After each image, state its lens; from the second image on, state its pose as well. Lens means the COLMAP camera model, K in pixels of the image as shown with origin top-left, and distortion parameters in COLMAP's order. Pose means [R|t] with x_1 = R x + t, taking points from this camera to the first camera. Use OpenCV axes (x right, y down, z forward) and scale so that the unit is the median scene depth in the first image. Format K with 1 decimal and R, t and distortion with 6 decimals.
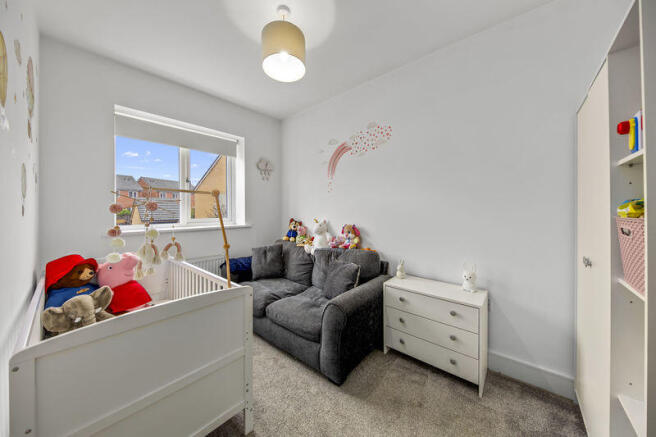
lens RADIAL K [[217.4, 0, 329.7], [0, 217.4, 212.2], [0, 0, 1]] dist [-0.001012, -0.000854]
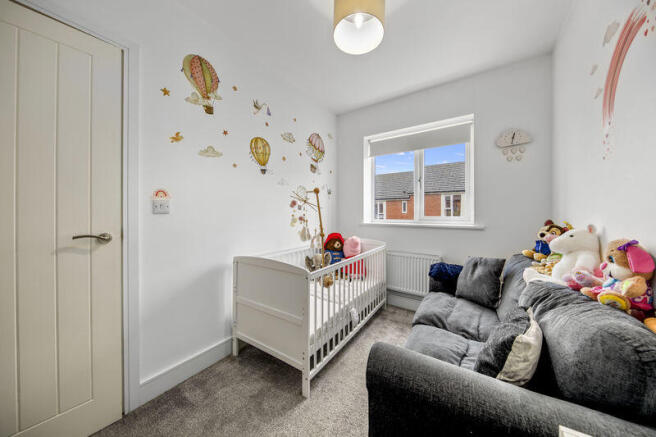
lens RADIAL K [[217.4, 0, 328.4], [0, 217.4, 214.1], [0, 0, 1]] dist [-0.001012, -0.000854]
pose [[0.121551, 0.013514, -0.992493, 0.352617], [-0.007970, 0.999888, 0.012638, 0.011949], [0.992553, 0.006374, 0.121645, 0.435245]]
